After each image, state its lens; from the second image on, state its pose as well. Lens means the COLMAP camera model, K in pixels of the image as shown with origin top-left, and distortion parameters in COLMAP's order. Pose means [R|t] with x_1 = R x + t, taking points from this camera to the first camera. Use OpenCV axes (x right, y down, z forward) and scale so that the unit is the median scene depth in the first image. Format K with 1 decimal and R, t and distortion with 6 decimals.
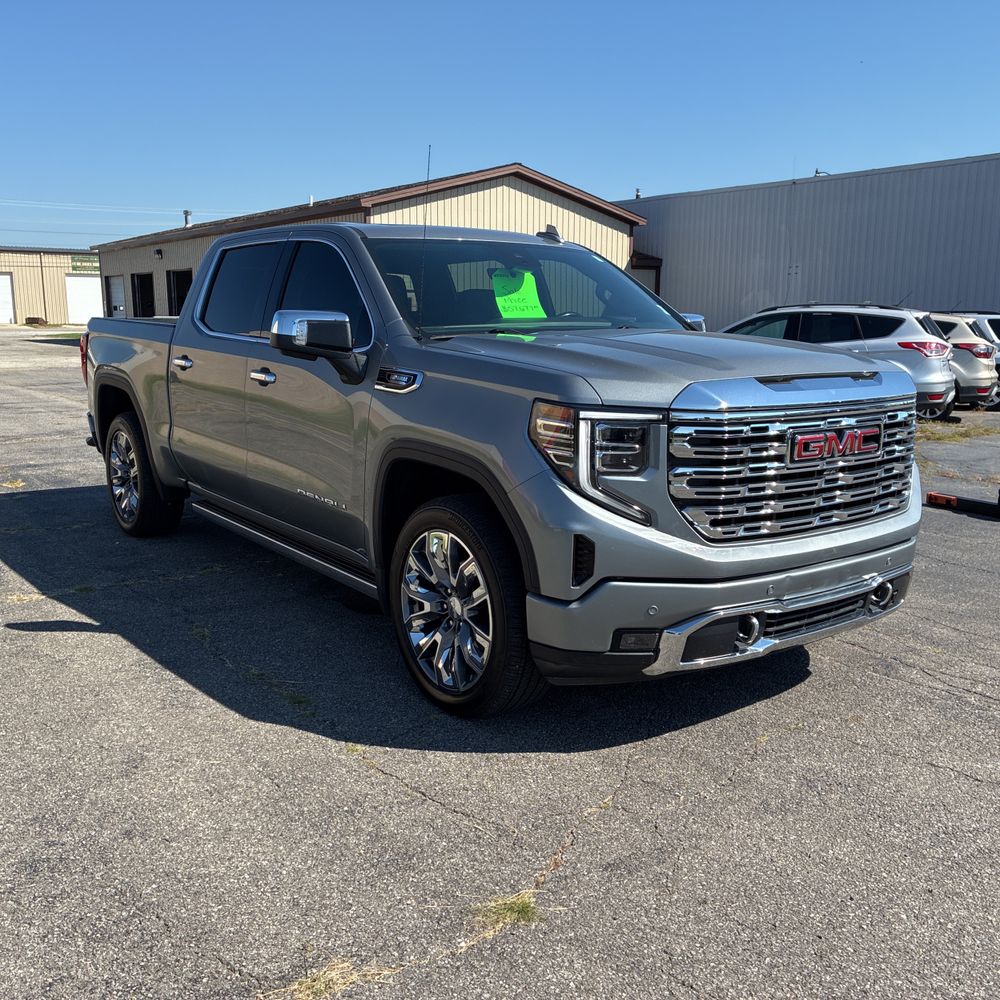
lens RADIAL K [[1017.7, 0, 502.4], [0, 1017.7, 494.3], [0, 0, 1]] dist [0.023912, 0.000000]
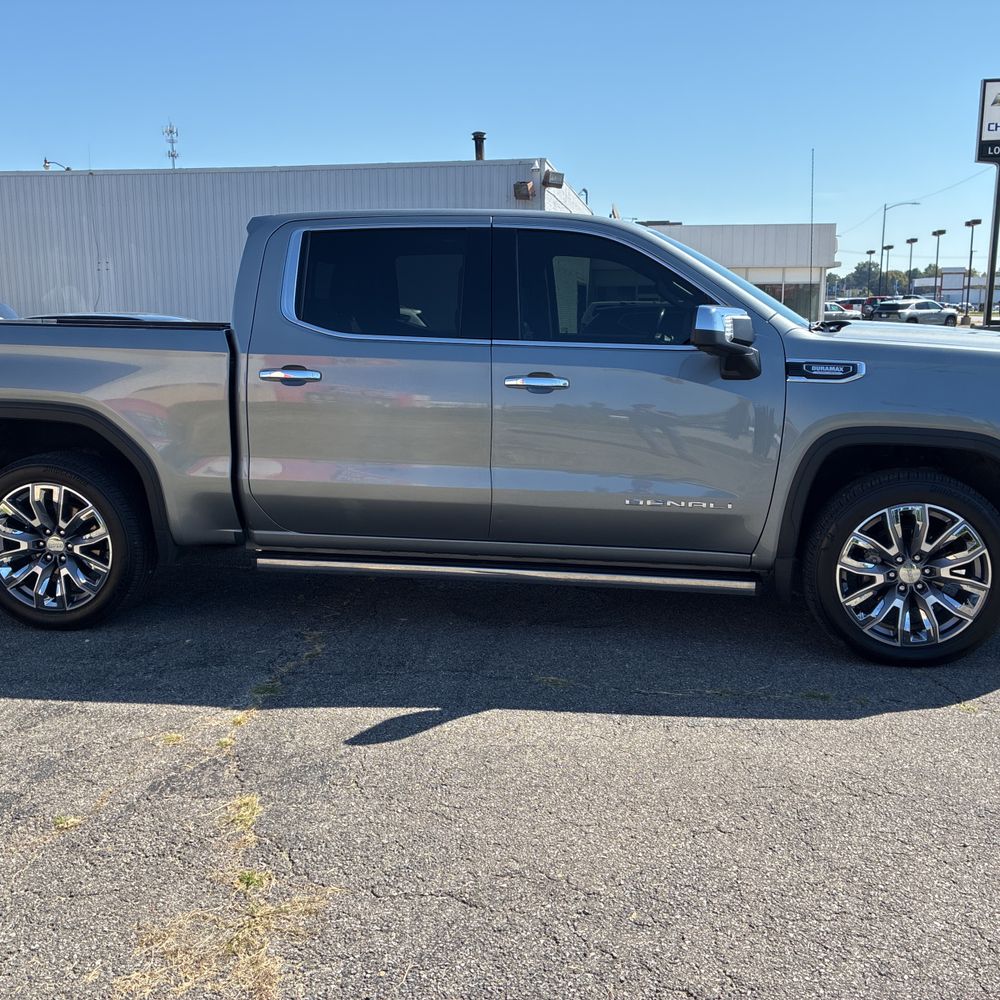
lens RADIAL K [[1017.7, 0, 509.8], [0, 1017.7, 505.6], [0, 0, 1]] dist [0.023912, 0.000000]
pose [[0.705257, -0.137586, 0.695473, -0.888304], [0.129123, 0.989508, 0.064815, -0.070727], [-0.697094, 0.044090, 0.715623, 0.403240]]
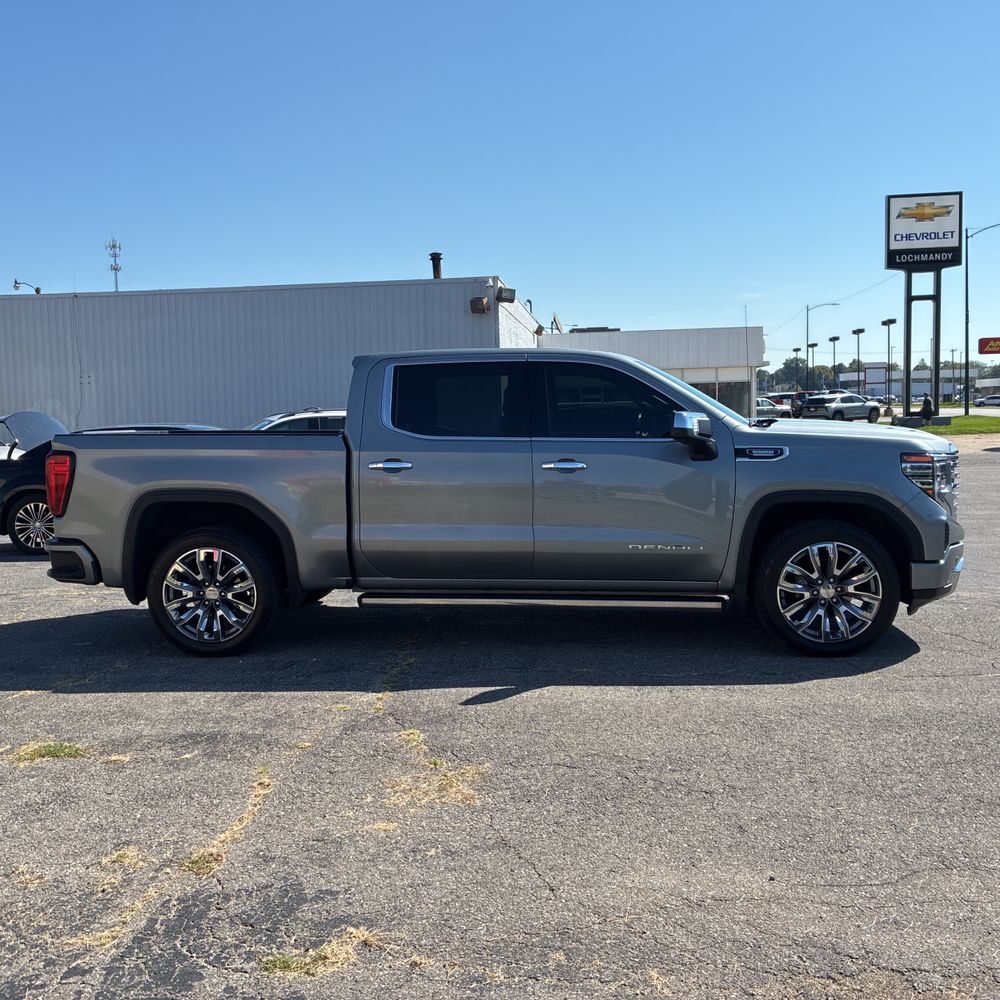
lens RADIAL K [[1017.7, 0, 495.3], [0, 1017.7, 502.9], [0, 0, 1]] dist [0.023912, 0.000000]
pose [[0.672472, -0.085459, 0.735172, -1.242815], [0.155501, 0.987454, -0.027454, -0.048952], [-0.723603, 0.132783, 0.677324, 0.219693]]
